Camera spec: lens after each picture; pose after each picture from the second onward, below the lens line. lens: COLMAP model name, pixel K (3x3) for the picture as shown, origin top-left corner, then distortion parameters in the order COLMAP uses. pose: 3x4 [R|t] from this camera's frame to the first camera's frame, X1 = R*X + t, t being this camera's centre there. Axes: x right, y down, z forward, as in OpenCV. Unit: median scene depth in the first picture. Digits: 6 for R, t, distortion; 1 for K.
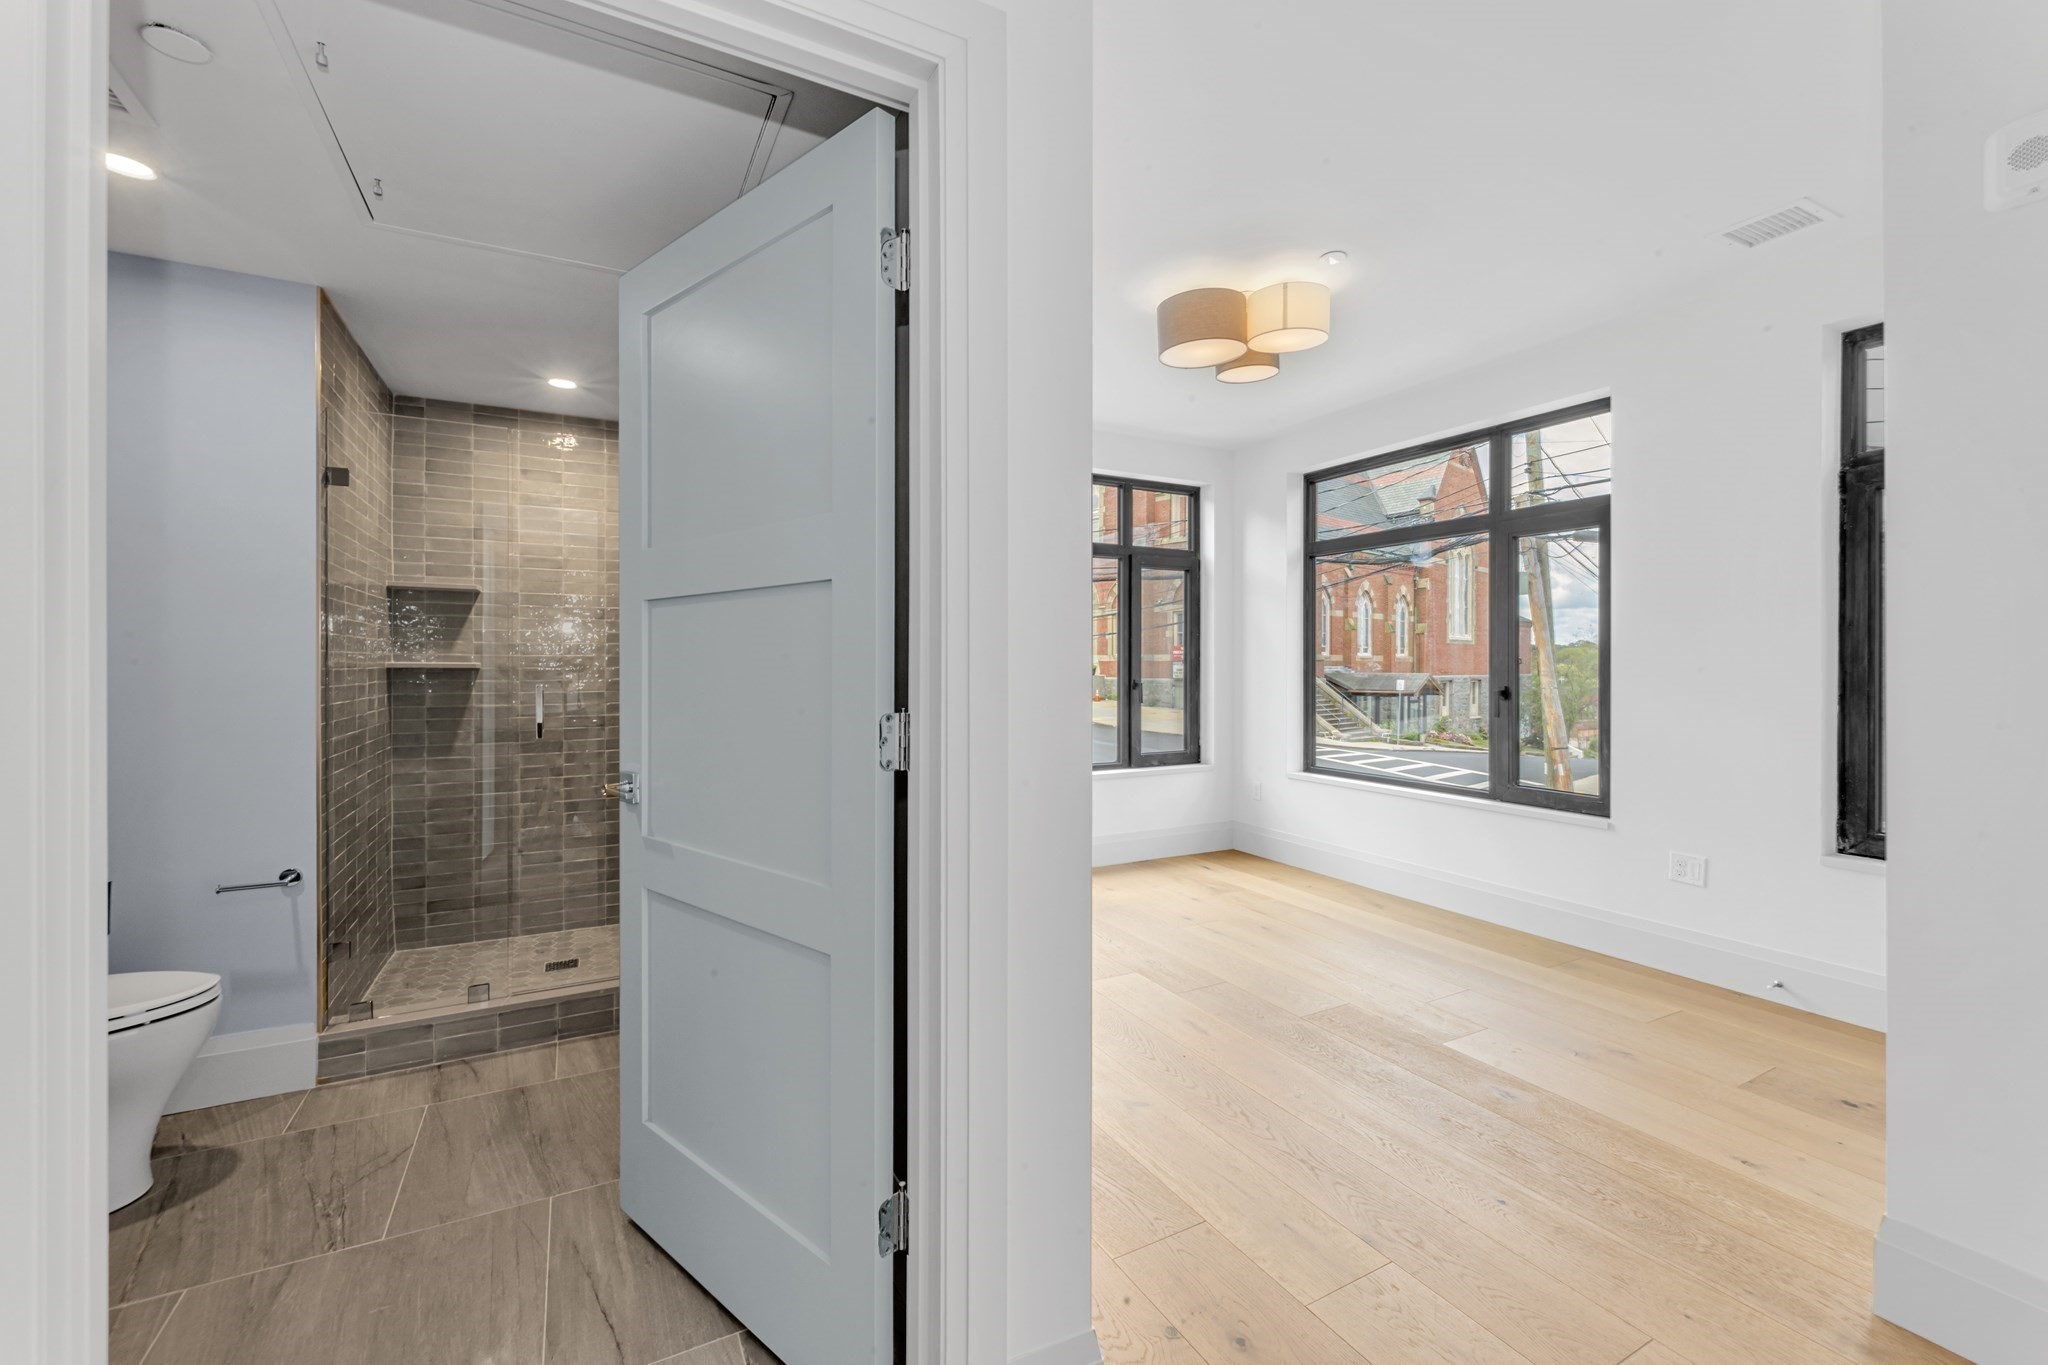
lens RADIAL K [[838.4, 0, 1054.2], [0, 838.4, 669.7], [0, 0, 1]] dist [0.002132, 0.000175]
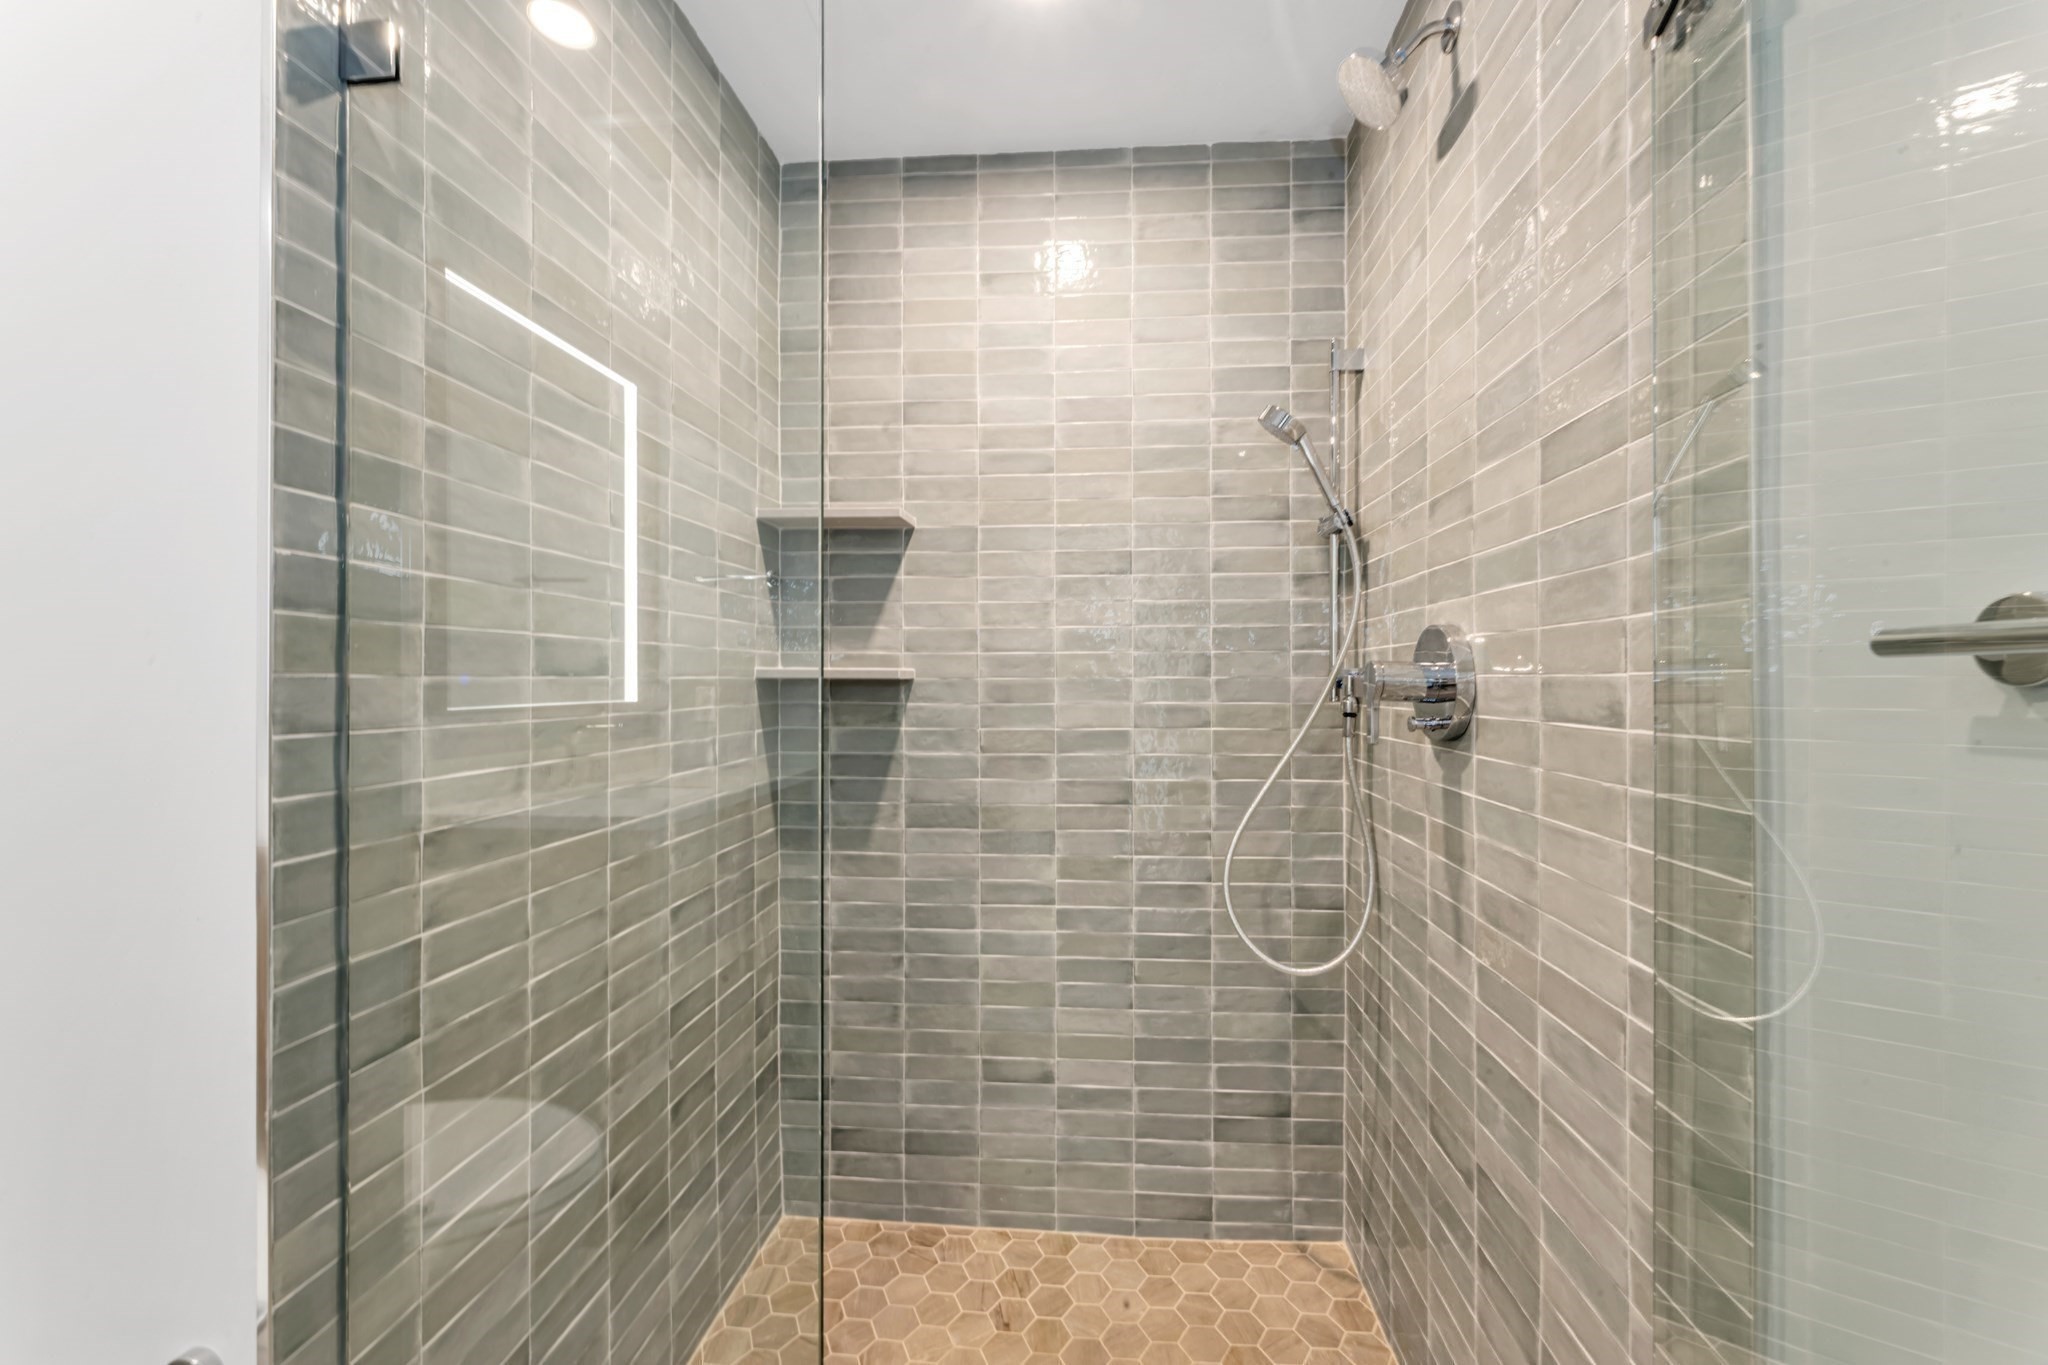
lens RADIAL K [[838.4, 0, 1054.2], [0, 838.4, 669.7], [0, 0, 1]] dist [0.002132, 0.000175]
pose [[0.834425, -0.008266, -0.551060, -0.346264], [-0.001128, 0.999860, -0.016706, 0.000735], [0.551121, 0.014561, 0.834299, 0.645255]]
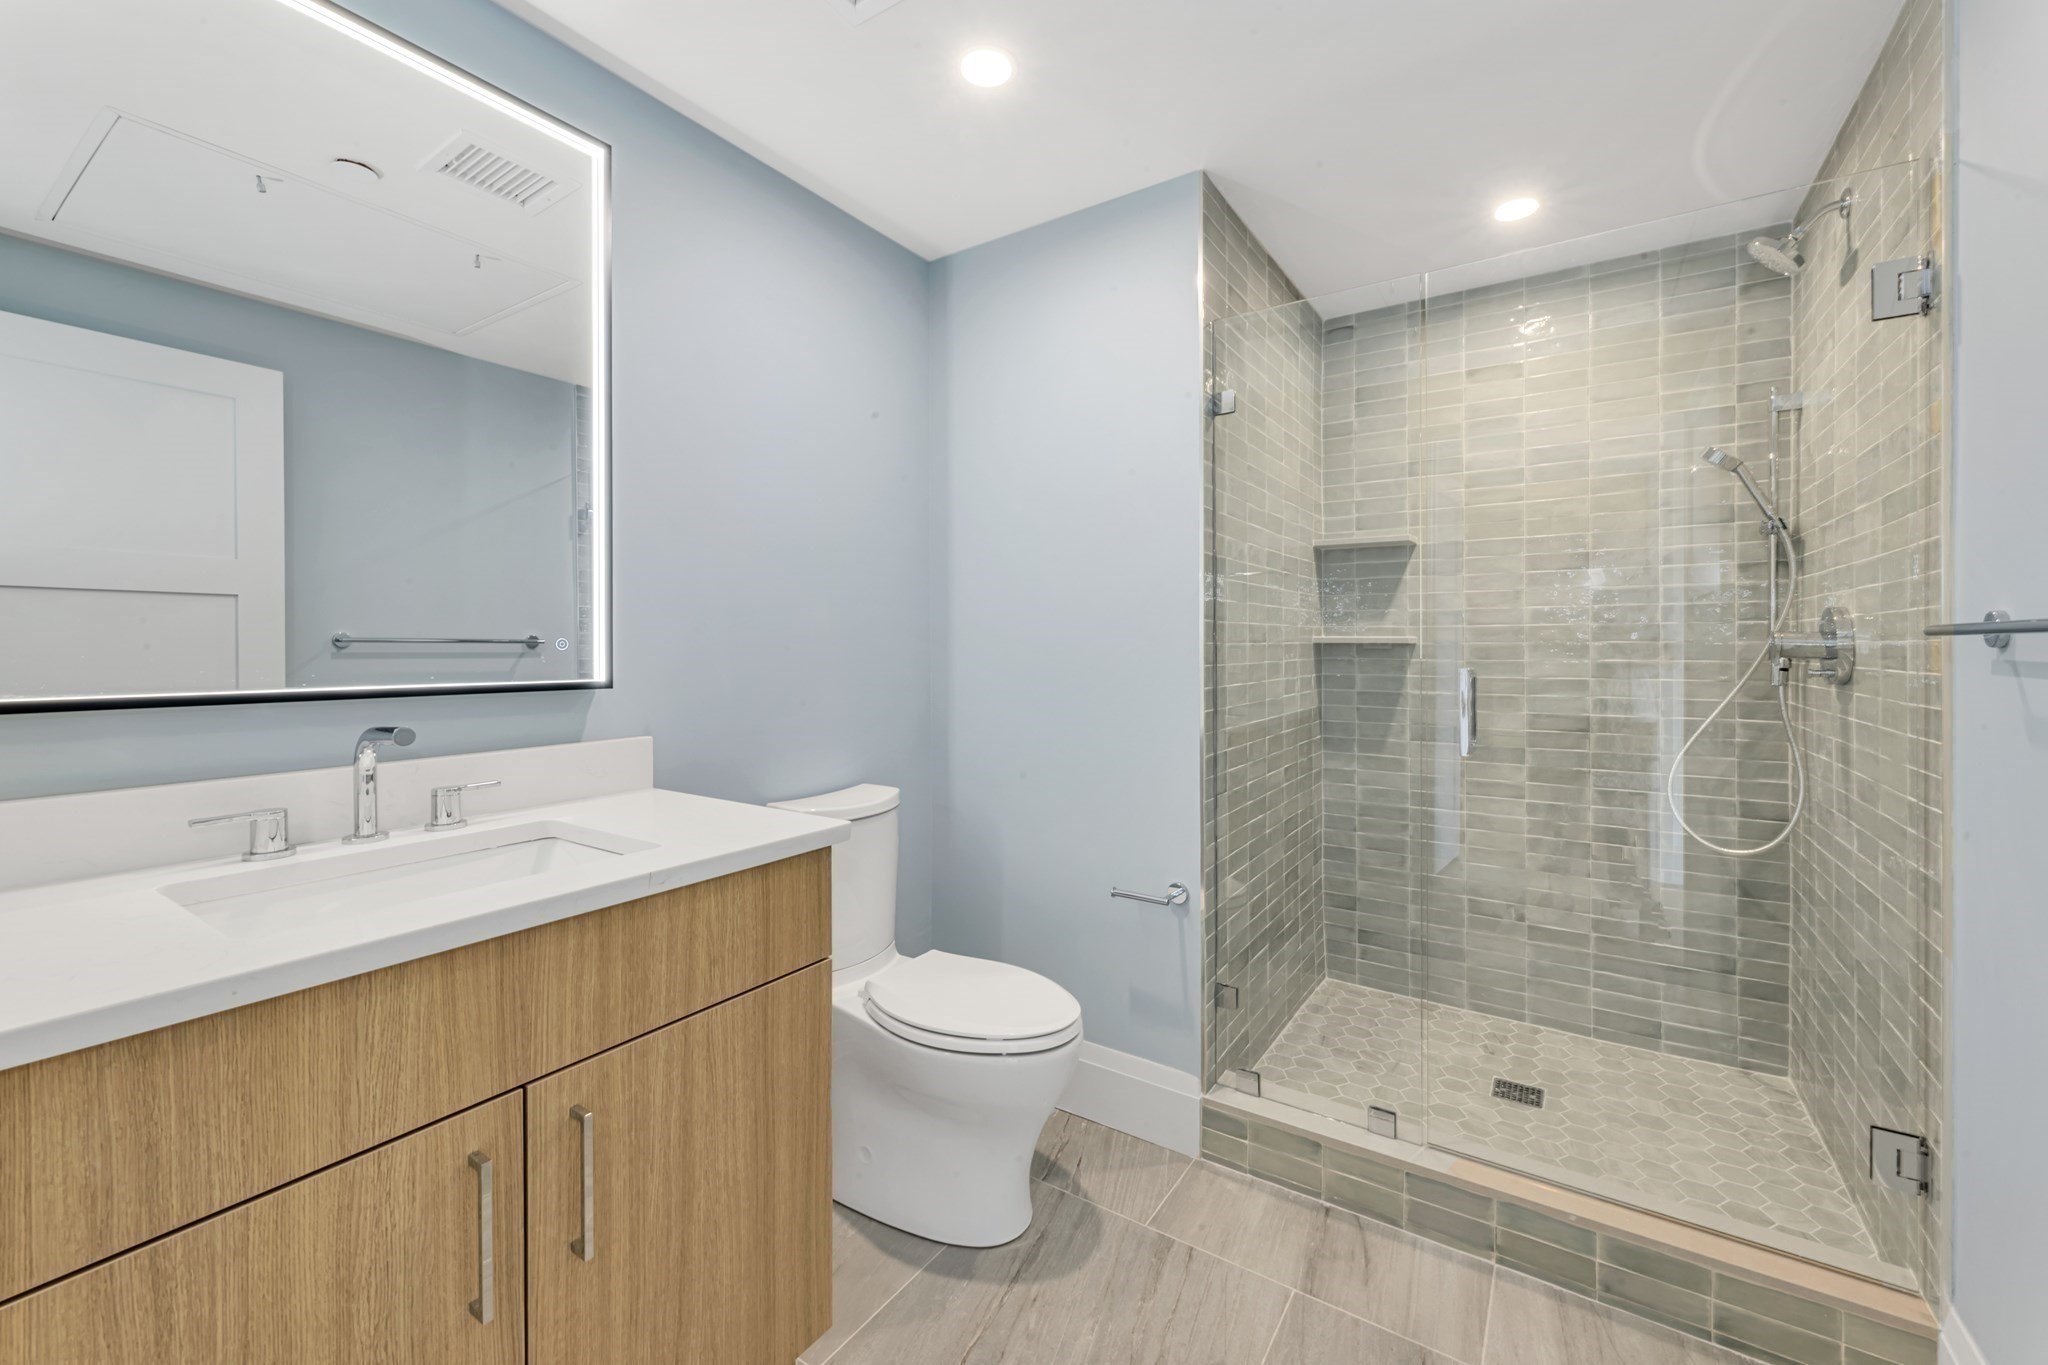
lens RADIAL K [[839.2, 0, 1013.1], [0, 839.2, 643.8], [0, 0, 1]] dist [0.004937, 0.000394]
pose [[0.444220, -0.002254, -0.895915, -0.162892], [-0.001995, 0.999992, -0.003505, 0.001829], [0.895916, 0.003344, 0.444212, 0.336945]]
